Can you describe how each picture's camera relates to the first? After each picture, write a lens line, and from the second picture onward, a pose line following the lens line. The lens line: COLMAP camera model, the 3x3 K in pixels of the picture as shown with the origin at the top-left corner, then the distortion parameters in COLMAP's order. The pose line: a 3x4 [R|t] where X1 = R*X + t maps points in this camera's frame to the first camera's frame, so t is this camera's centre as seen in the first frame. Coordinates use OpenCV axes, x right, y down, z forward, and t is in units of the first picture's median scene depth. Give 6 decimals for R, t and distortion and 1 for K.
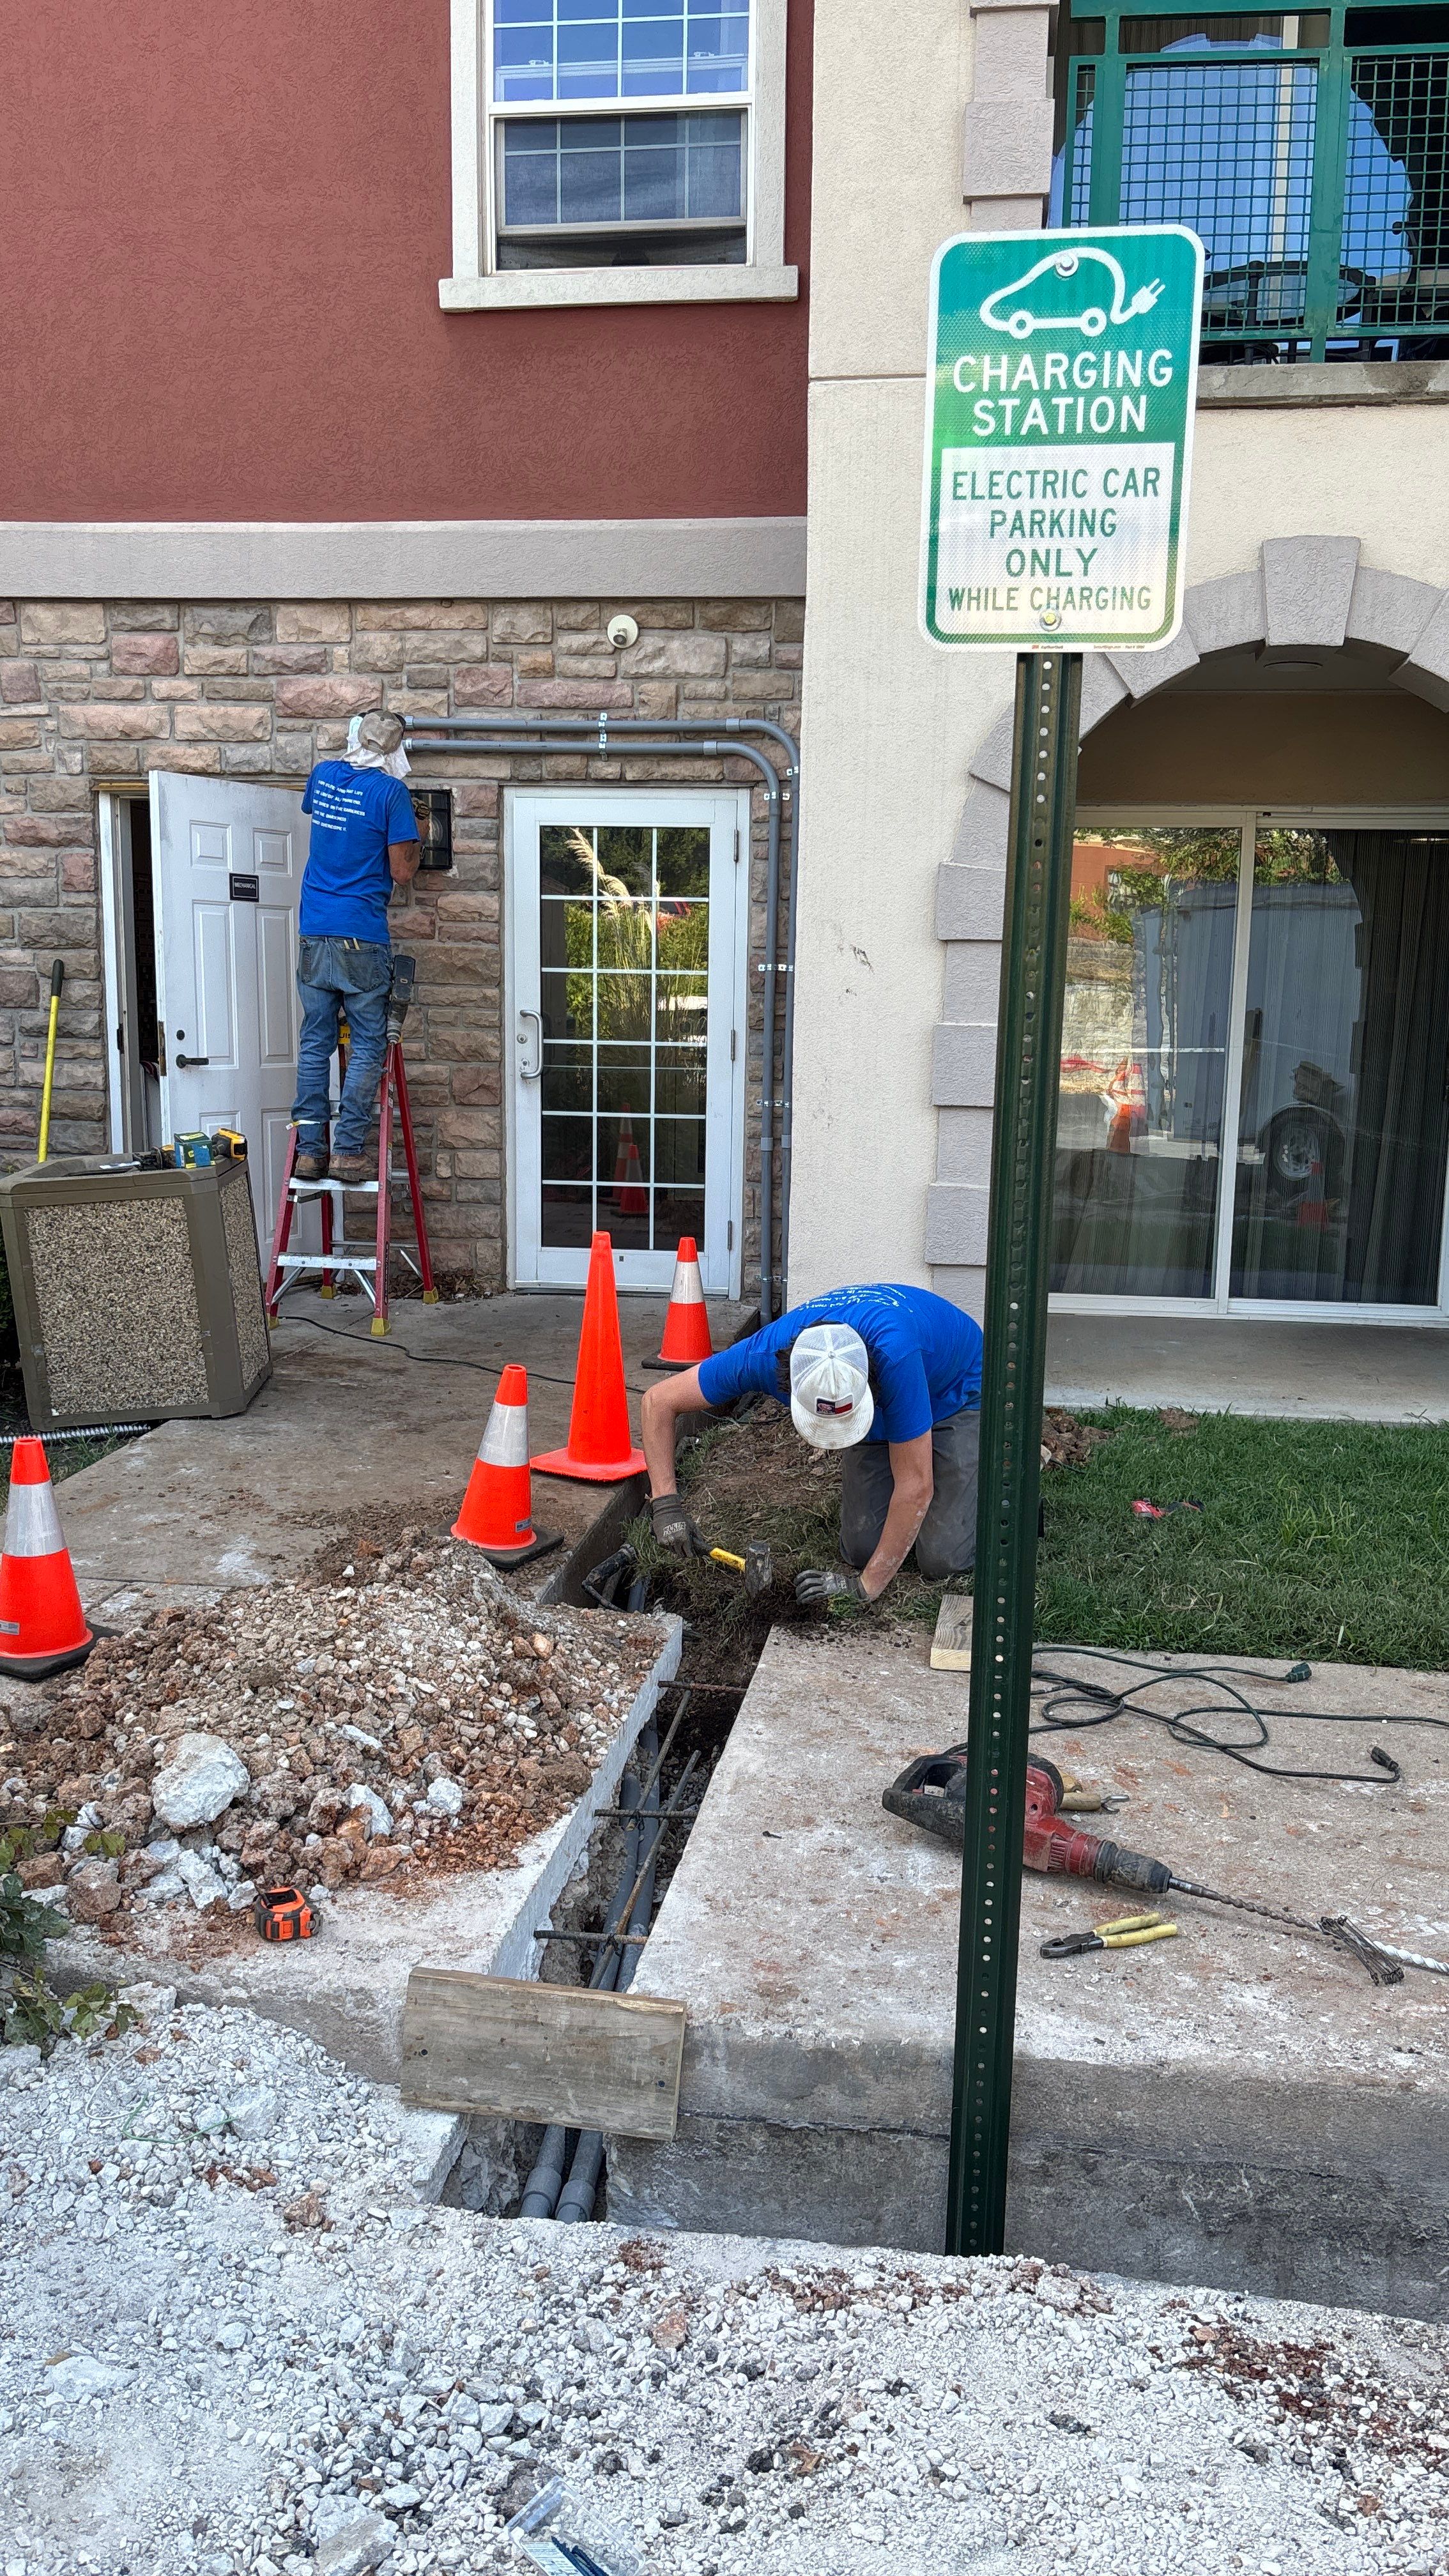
lens RADIAL K [[1953.1, 0, 708.1], [0, 1953.1, 1361.3], [0, 0, 1]] dist [0.001912, -0.039069]
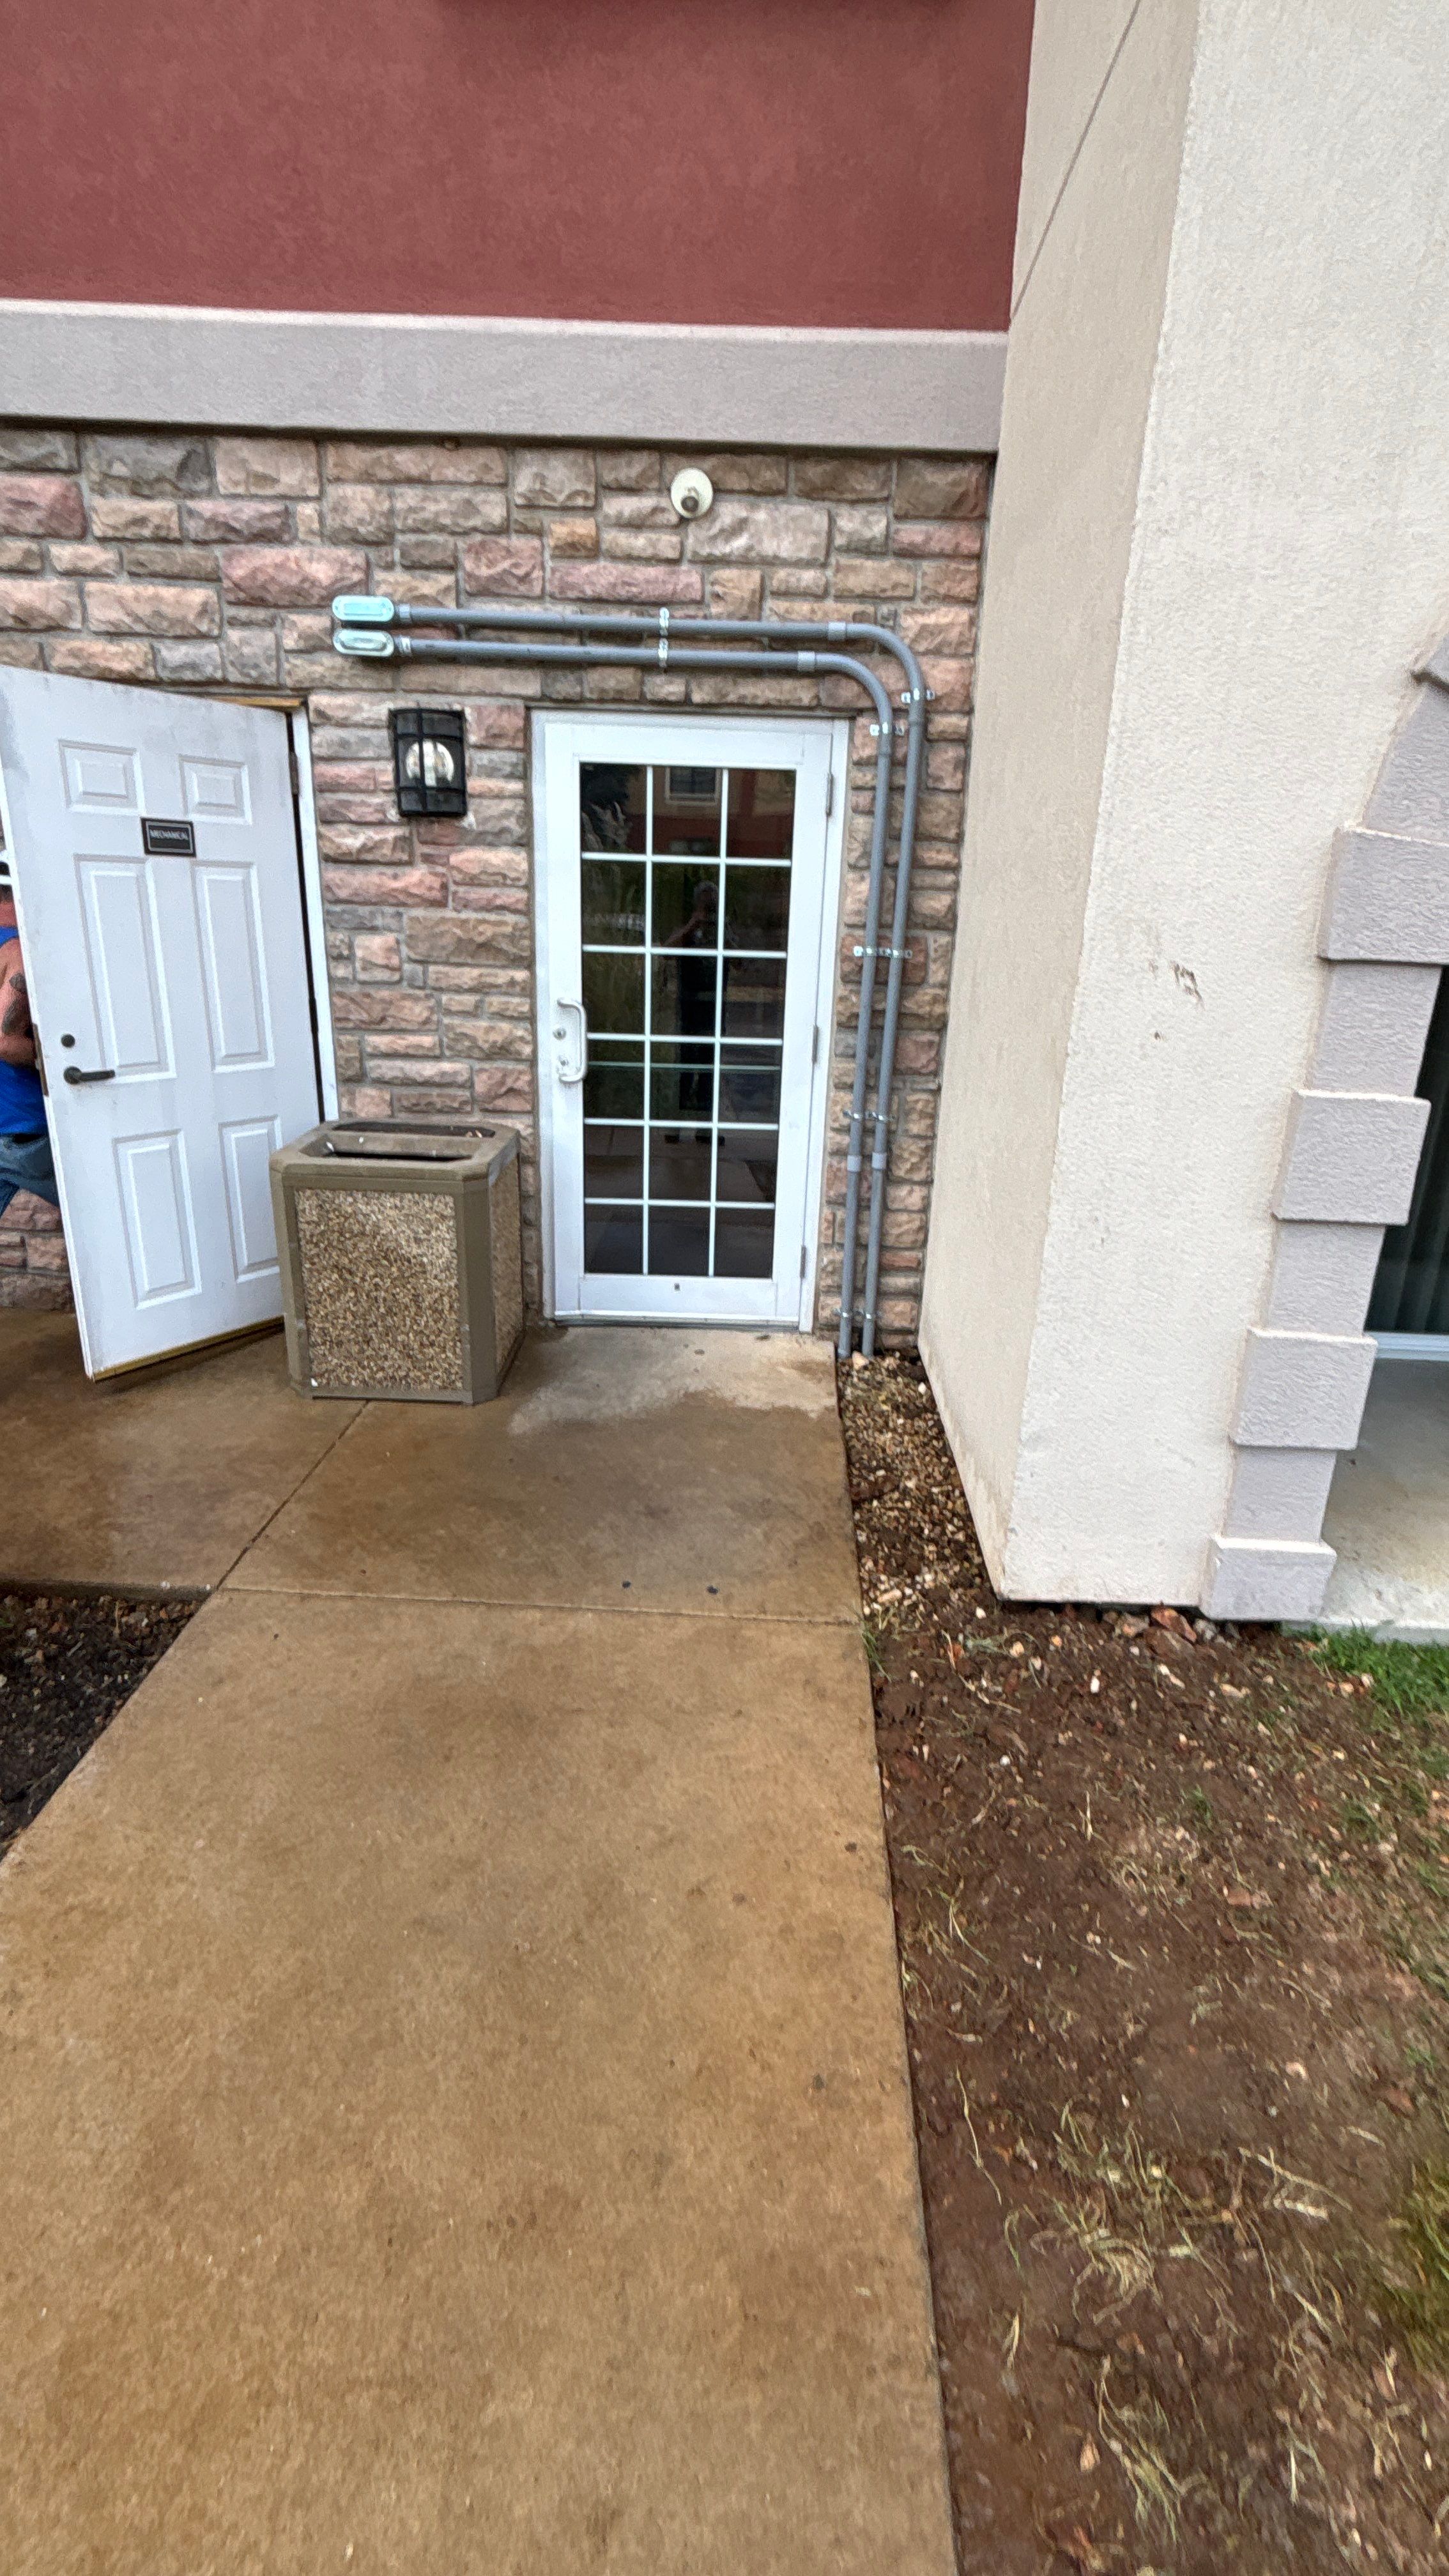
lens RADIAL K [[1170.5, 0, 724.5], [0, 1170.5, 1288.0], [0, 0, 1]] dist [-0.001644, -0.014454]
pose [[0.993173, -0.021875, 0.114582, -0.087349], [0.006572, 0.991192, 0.132269, -0.126639], [-0.116466, -0.130613, 0.984569, 0.503461]]
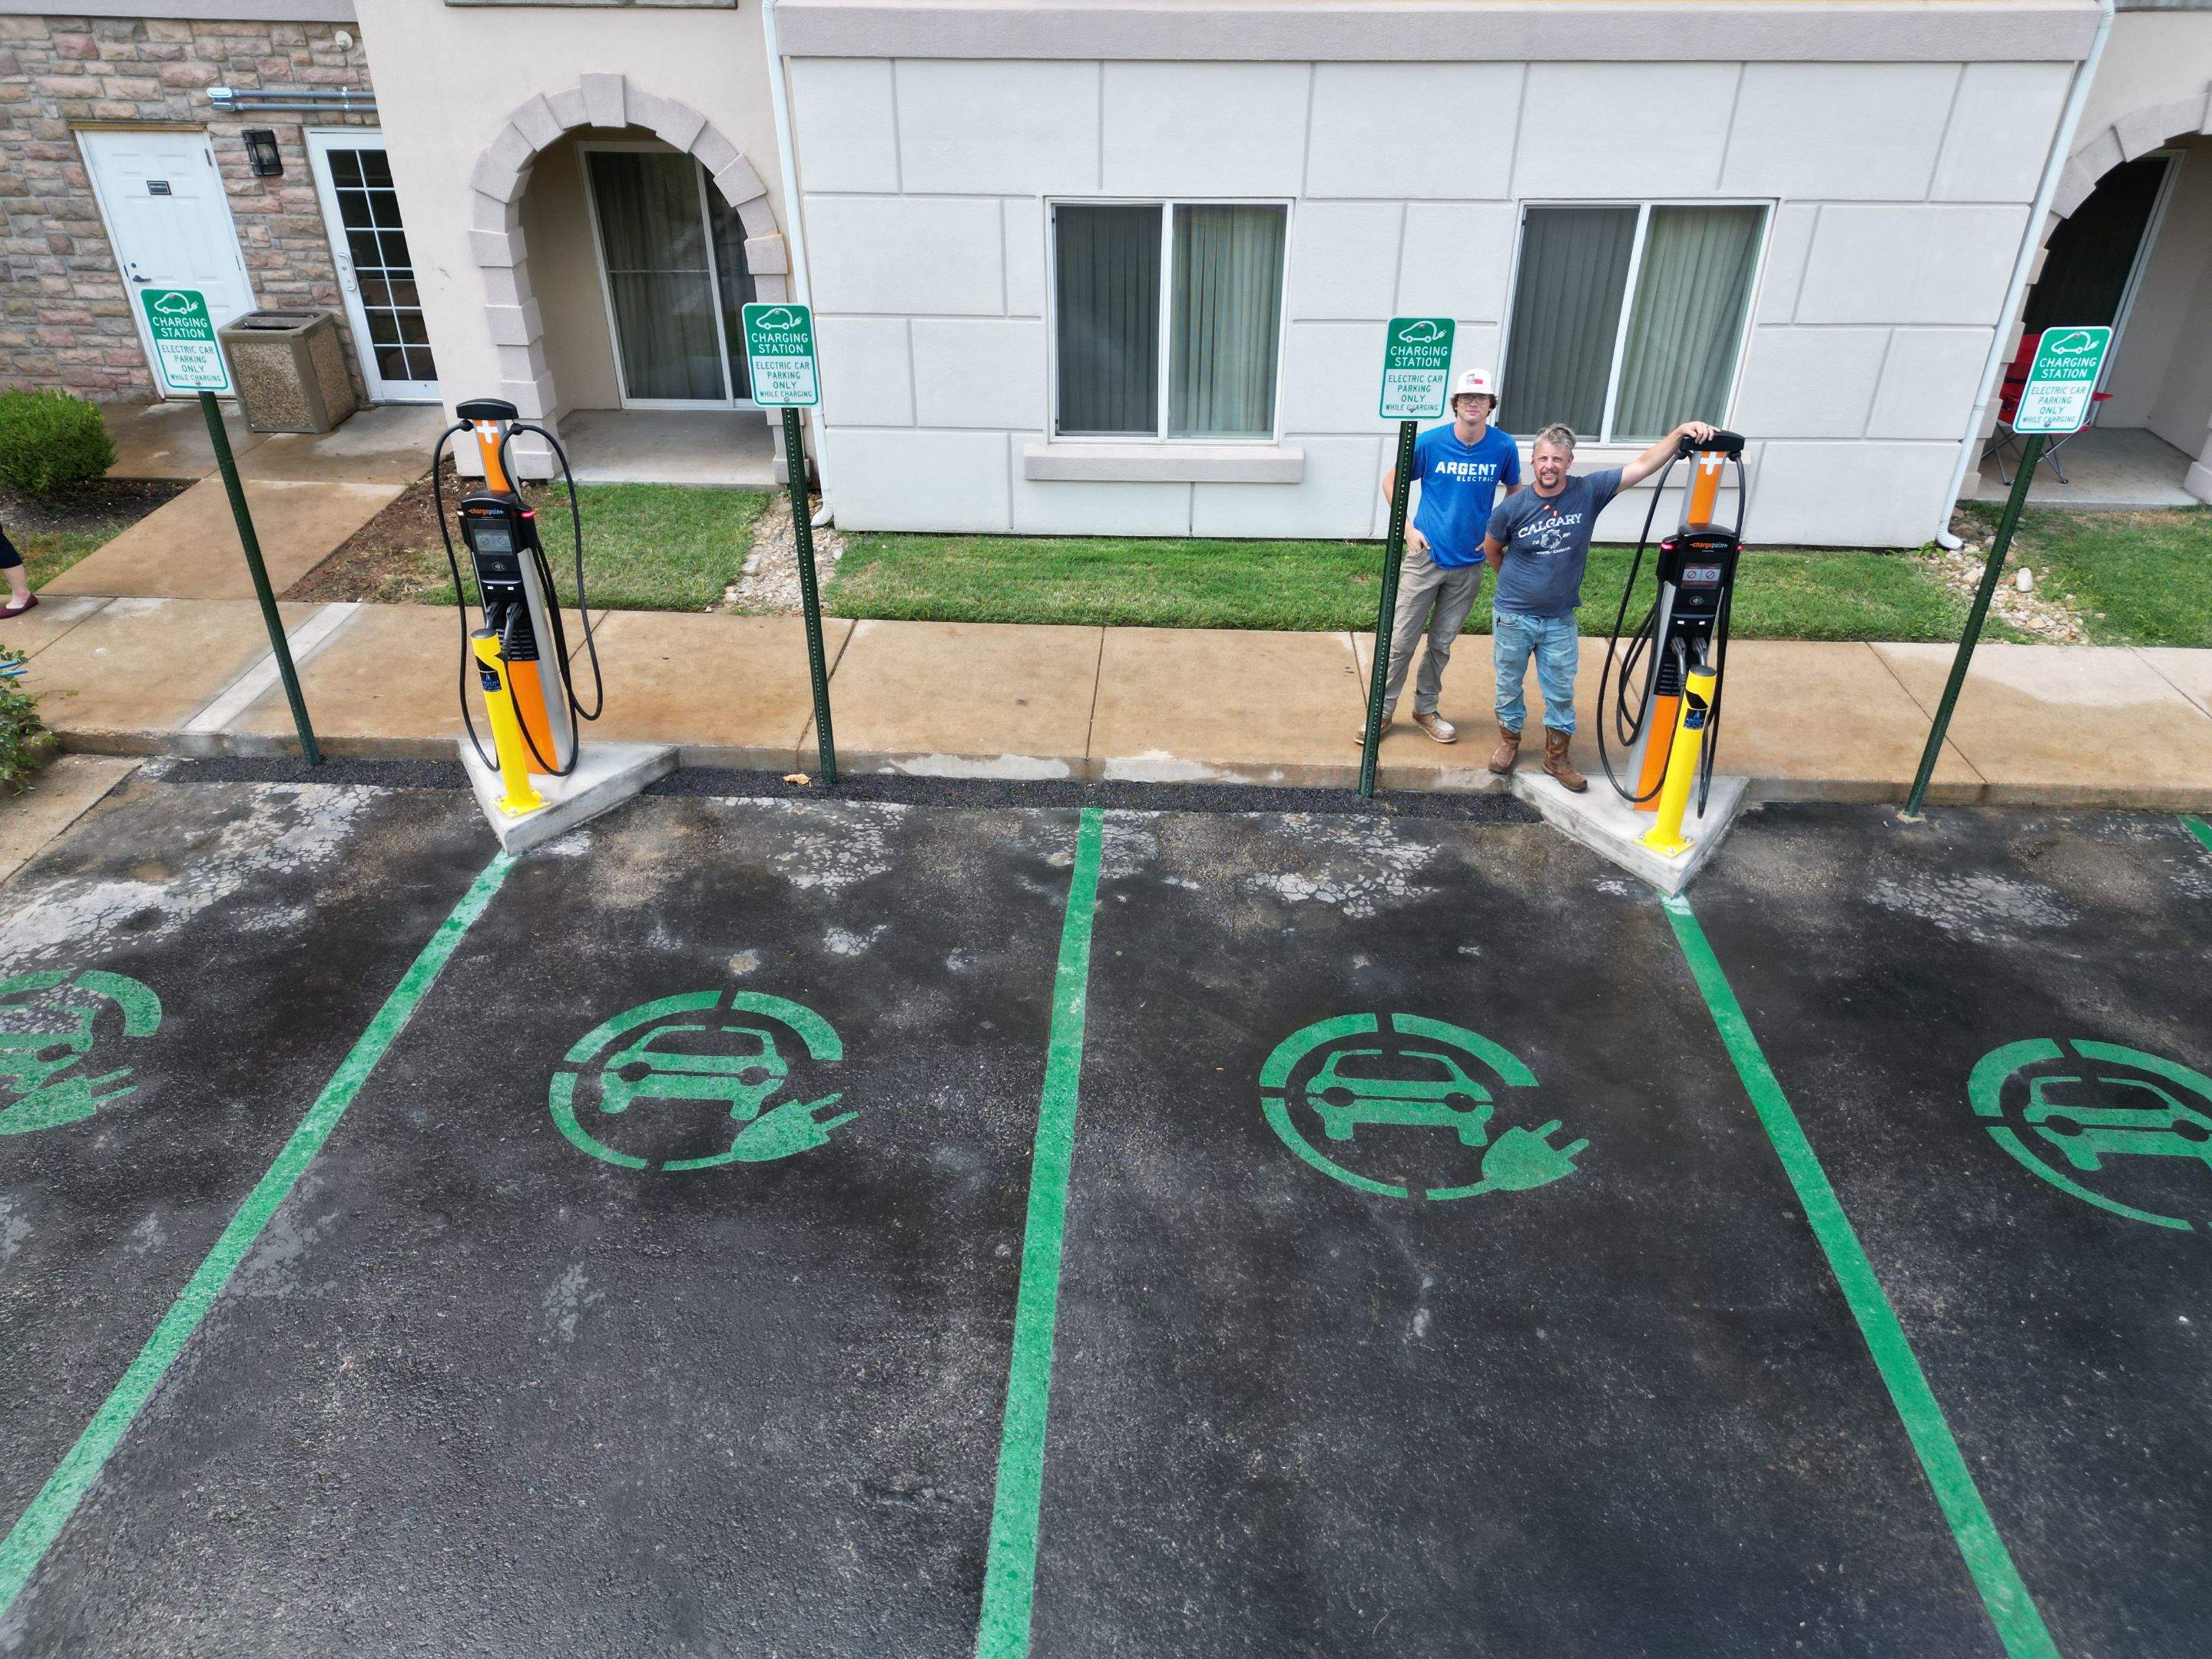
lens RADIAL K [[1569.2, 0, 1109.5], [0, 1569.2, 867.5], [0, 0, 1]] dist [-0.045558, 0.036686]
pose [[0.992292, -0.072246, 0.100683, 0.459743], [0.029675, 0.927366, 0.372977, -0.169131], [-0.120317, -0.367114, 0.922362, -0.707112]]
